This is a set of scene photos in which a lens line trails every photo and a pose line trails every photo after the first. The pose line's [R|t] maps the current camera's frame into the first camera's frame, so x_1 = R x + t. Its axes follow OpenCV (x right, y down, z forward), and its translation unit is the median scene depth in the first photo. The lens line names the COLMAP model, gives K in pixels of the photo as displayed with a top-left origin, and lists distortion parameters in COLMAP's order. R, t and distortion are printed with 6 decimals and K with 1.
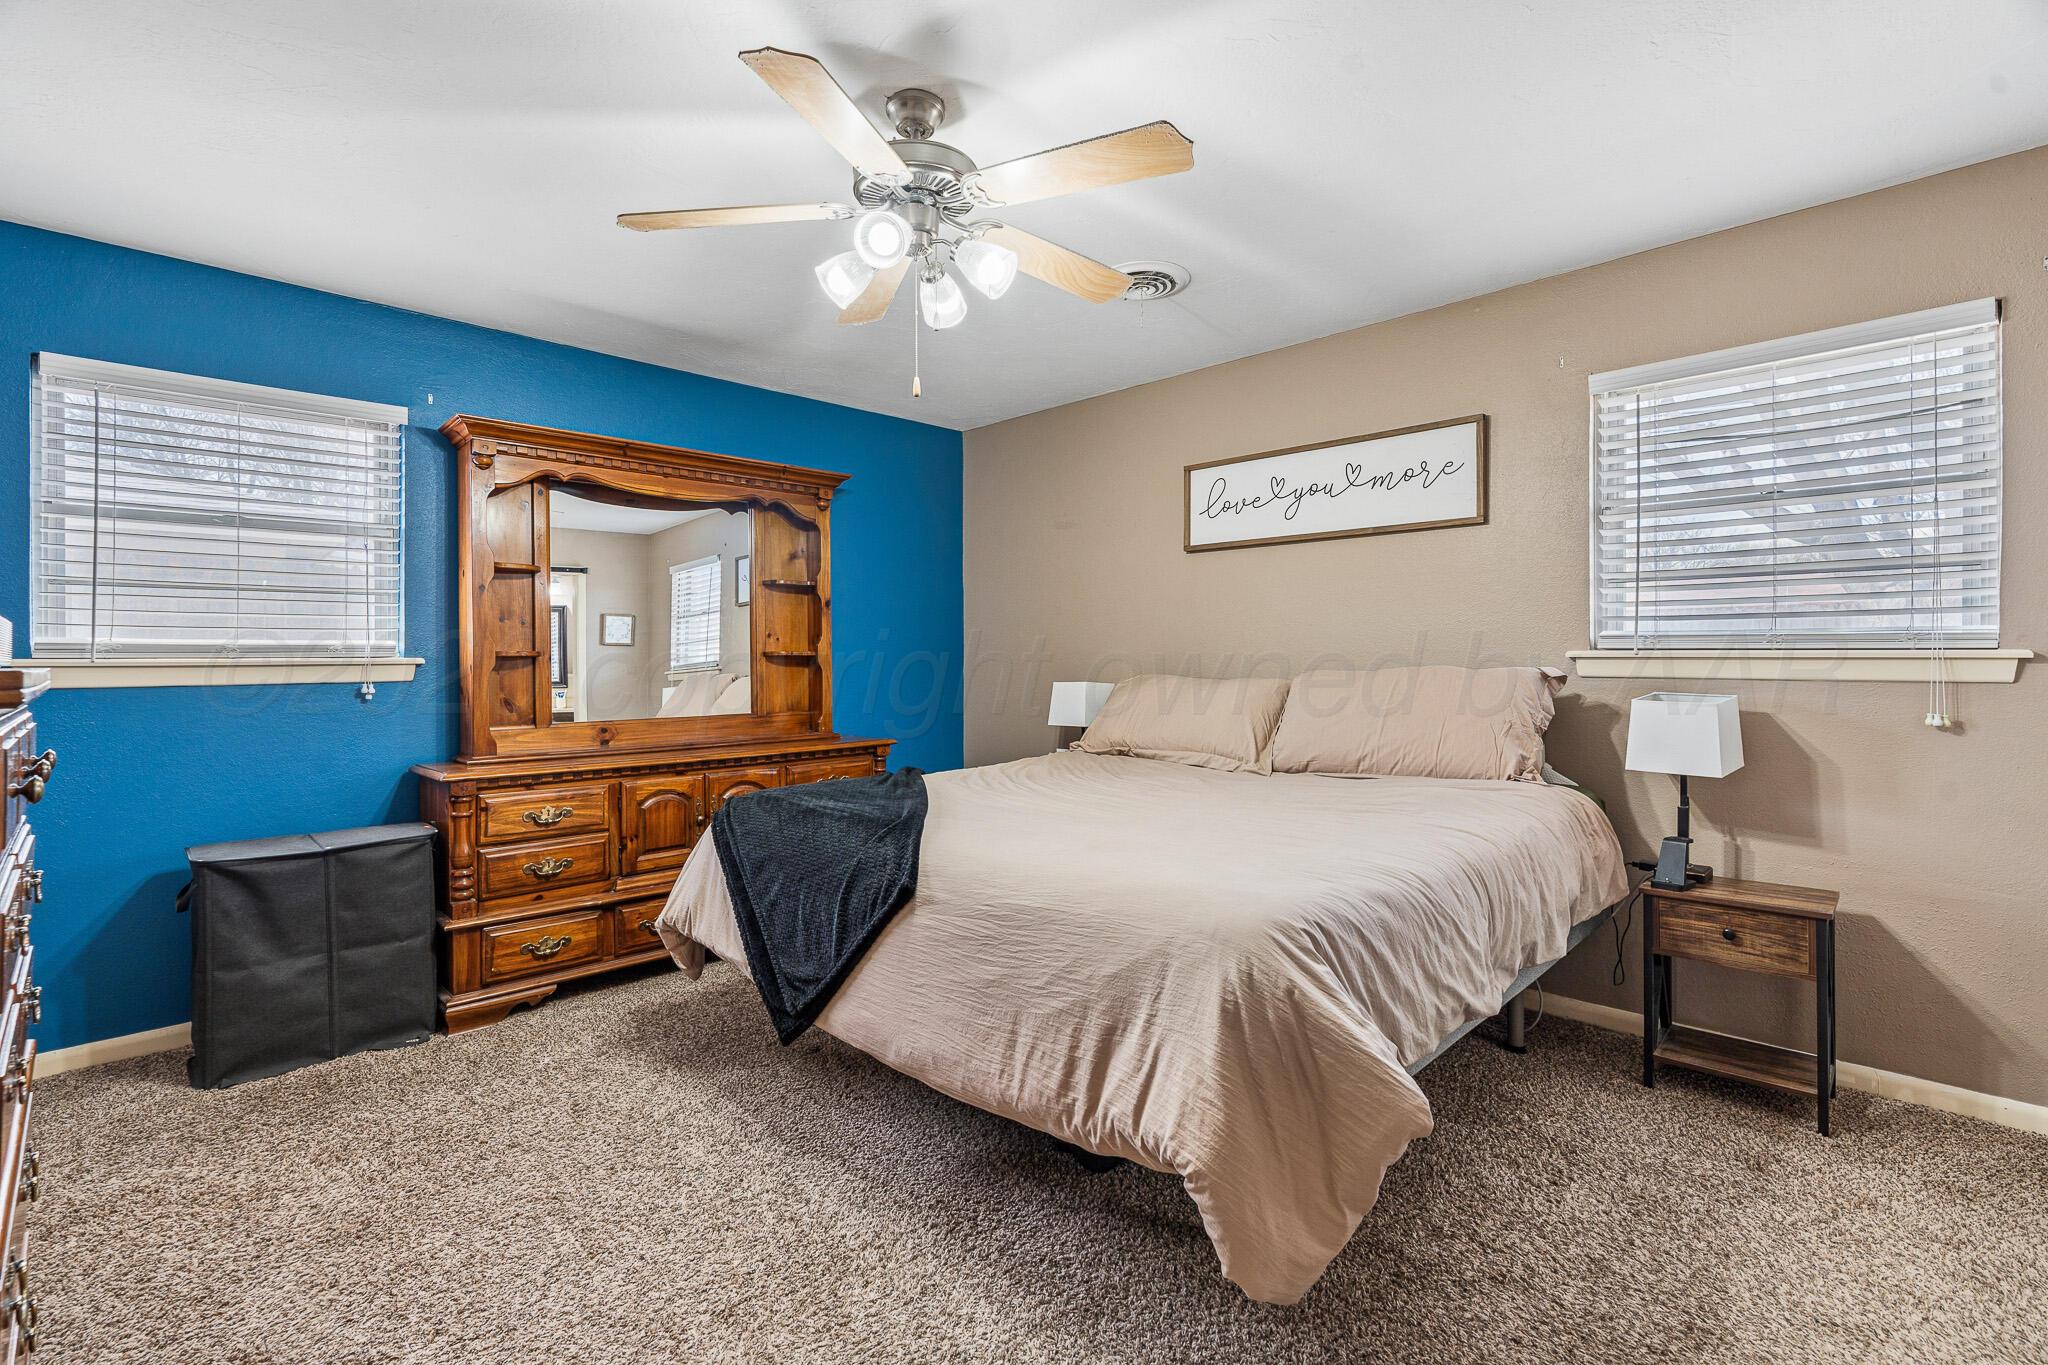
lens RADIAL K [[922.2, 0, 1021.1], [0, 922.2, 653.9], [0, 0, 1]] dist [-0.006476, 0.000381]
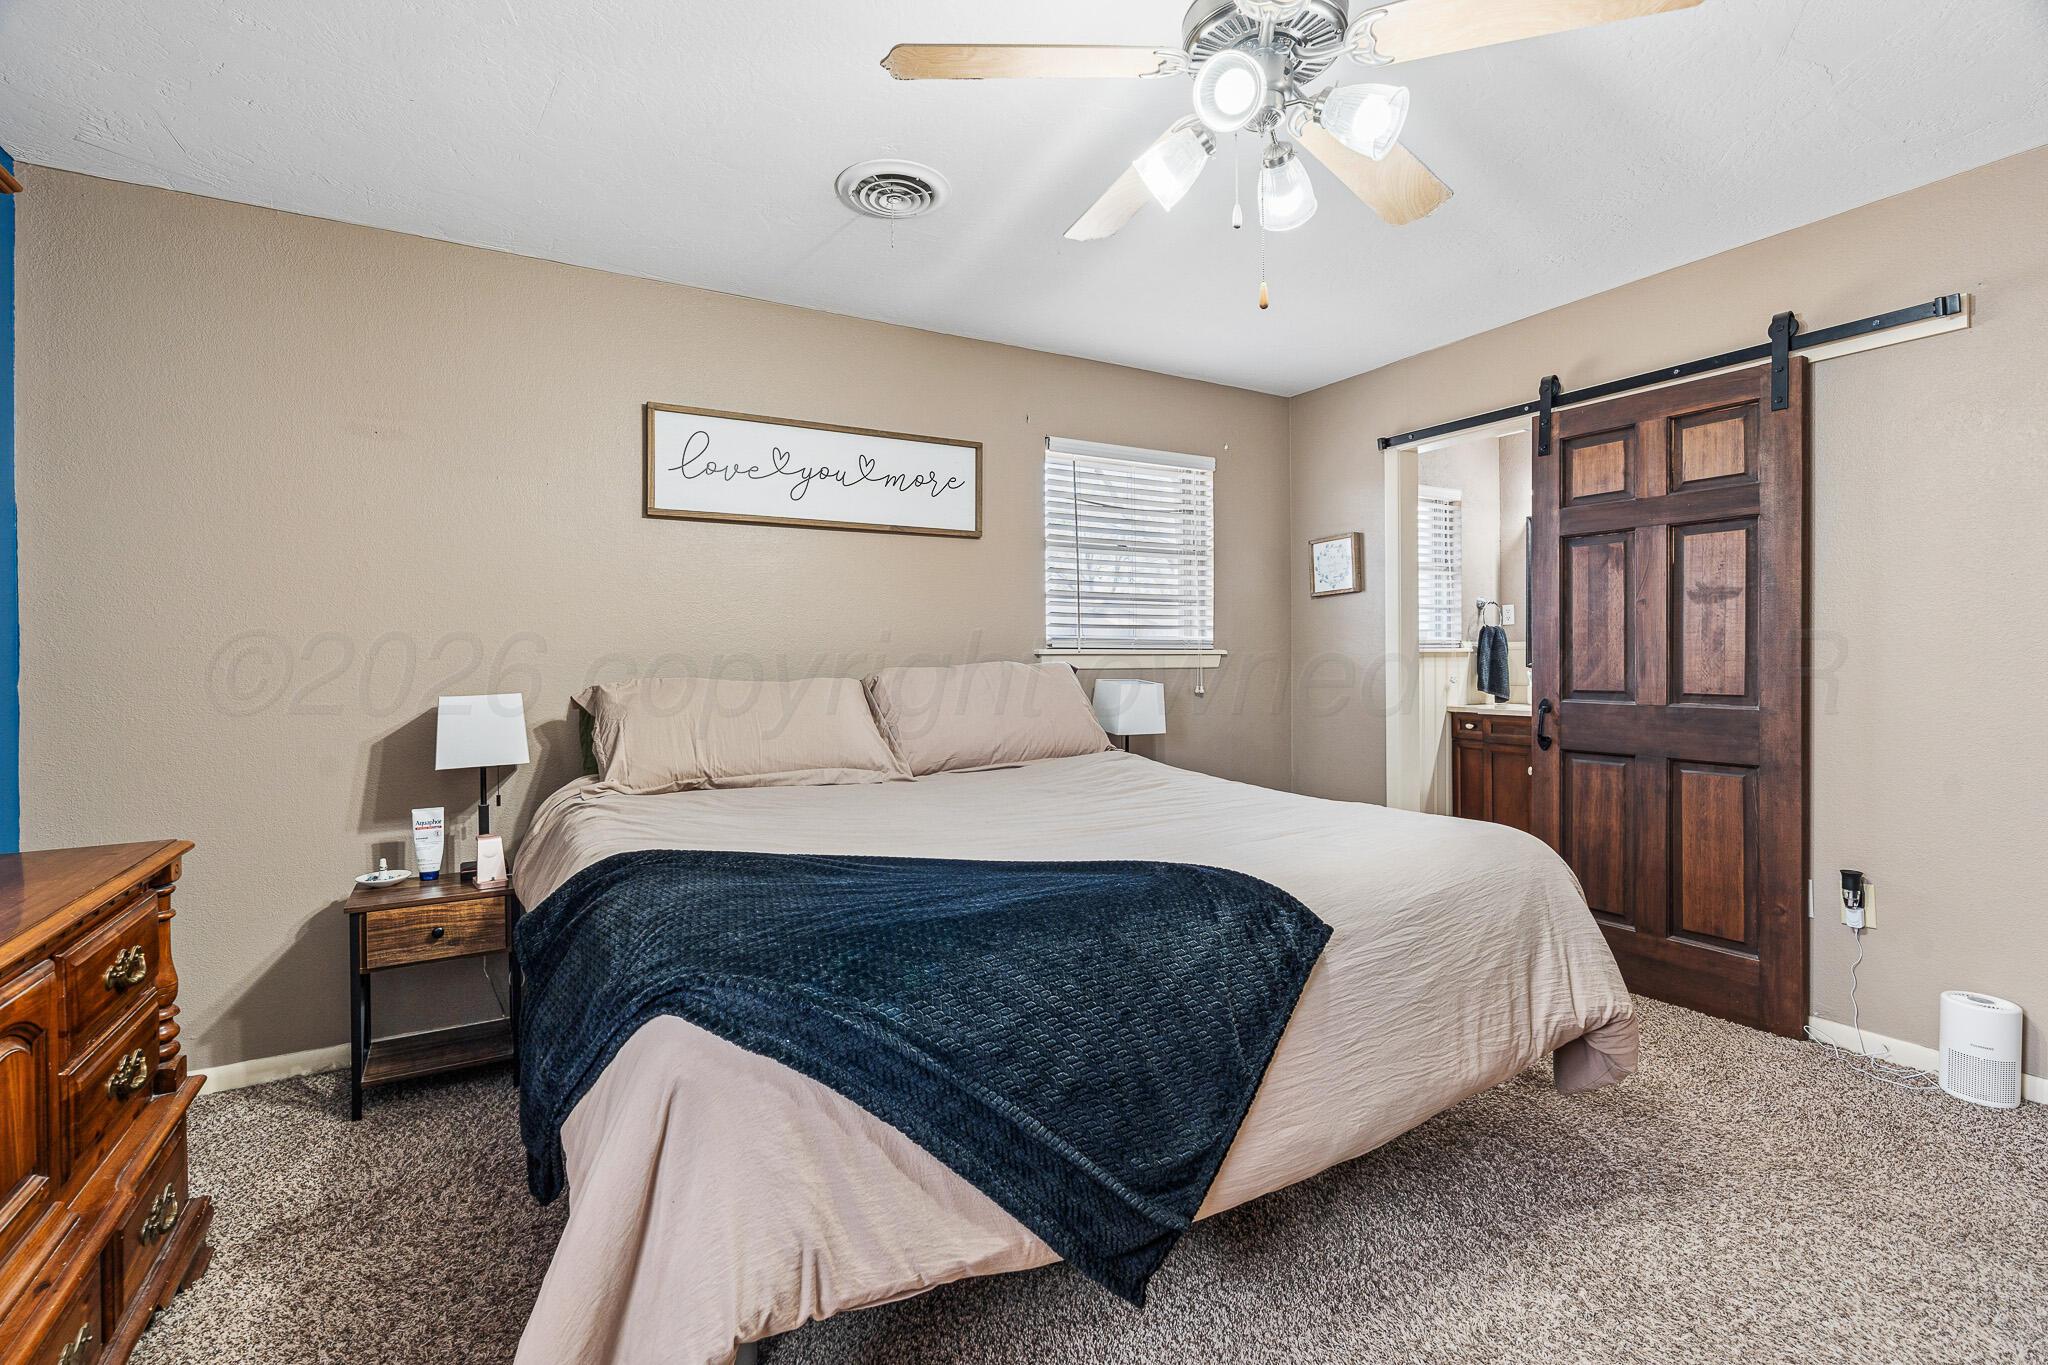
lens RADIAL K [[922.2, 0, 1021.1], [0, 922.2, 653.9], [0, 0, 1]] dist [-0.006476, 0.000381]
pose [[0.264883, 0.008839, 0.964240, -0.528746], [0.005919, 0.999924, -0.010792, 0.013718], [-0.964262, 0.008566, 0.264810, 0.580240]]
